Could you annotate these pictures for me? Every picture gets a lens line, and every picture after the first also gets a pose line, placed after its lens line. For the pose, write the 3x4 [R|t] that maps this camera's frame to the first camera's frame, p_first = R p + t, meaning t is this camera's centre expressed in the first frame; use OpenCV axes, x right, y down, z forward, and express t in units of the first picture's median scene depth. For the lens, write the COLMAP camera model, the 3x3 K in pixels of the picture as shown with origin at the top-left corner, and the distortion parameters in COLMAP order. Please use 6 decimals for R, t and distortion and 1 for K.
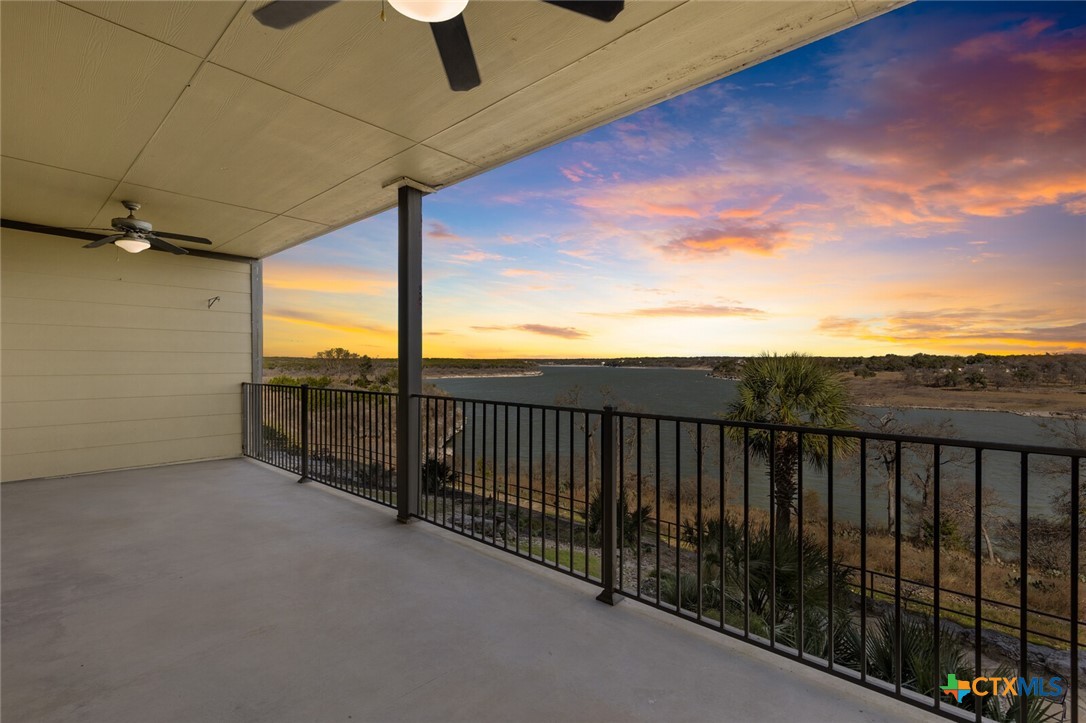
lens RADIAL K [[495.8, 0, 543.0], [0, 495.8, 361.5], [0, 0, 1]] dist [-0.000197, -0.000006]
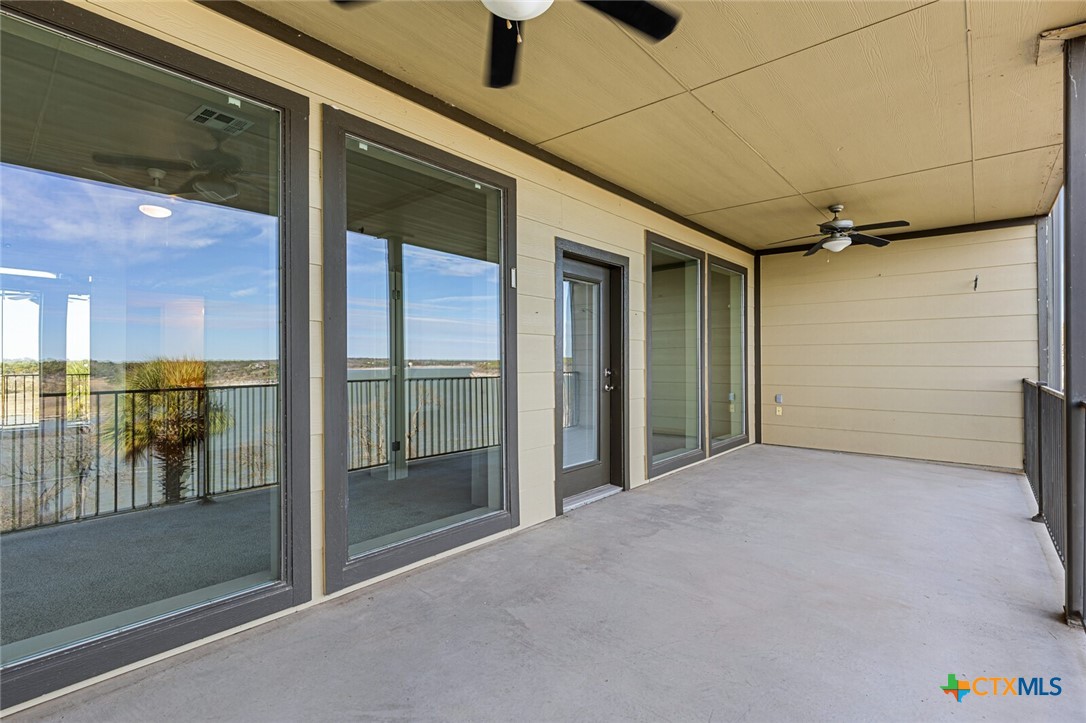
lens RADIAL K [[524.3, 0, 543.0], [0, 524.3, 361.5], [0, 0, 1]] dist [0.000806, 0.000090]
pose [[0.032057, 0.020845, -0.999269, 0.302919], [0.002908, 0.999776, 0.020949, -0.006047], [0.999482, -0.003578, 0.031989, 0.323768]]
